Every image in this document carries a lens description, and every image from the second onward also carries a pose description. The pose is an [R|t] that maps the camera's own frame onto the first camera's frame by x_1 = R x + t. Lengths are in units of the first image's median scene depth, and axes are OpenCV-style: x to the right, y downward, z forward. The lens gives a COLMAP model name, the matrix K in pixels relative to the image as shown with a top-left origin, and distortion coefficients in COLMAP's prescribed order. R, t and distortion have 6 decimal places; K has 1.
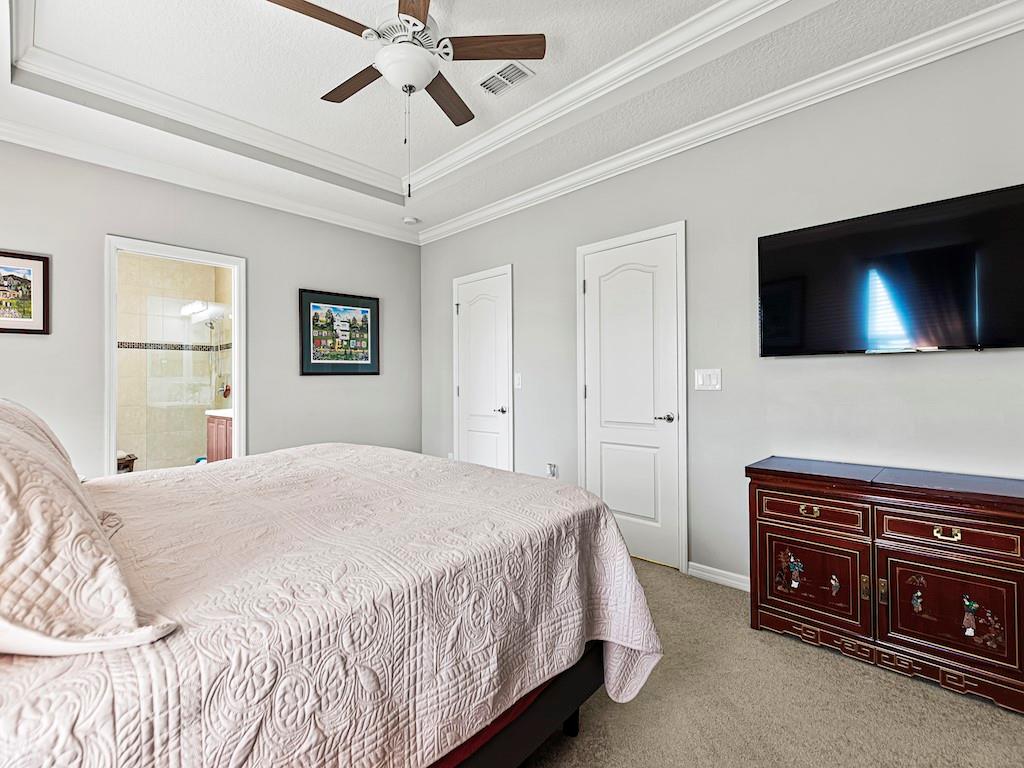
lens RADIAL K [[457.7, 0, 524.6], [0, 457.7, 381.7], [0, 0, 1]] dist [0.000170, 0.000178]
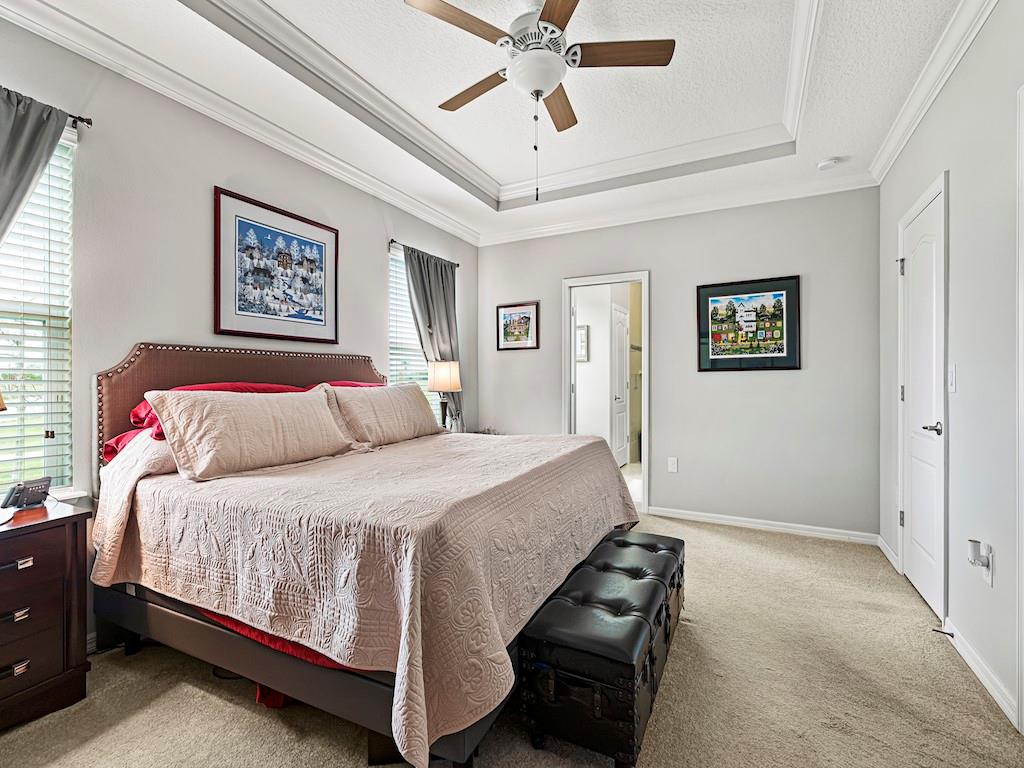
lens RADIAL K [[457.7, 0, 524.6], [0, 457.7, 381.7], [0, 0, 1]] dist [0.000170, 0.000178]
pose [[0.287195, 0.013596, -0.957776, 0.352679], [0.001016, 0.999894, 0.014498, -0.006287], [0.957872, -0.005137, 0.287151, 0.326882]]
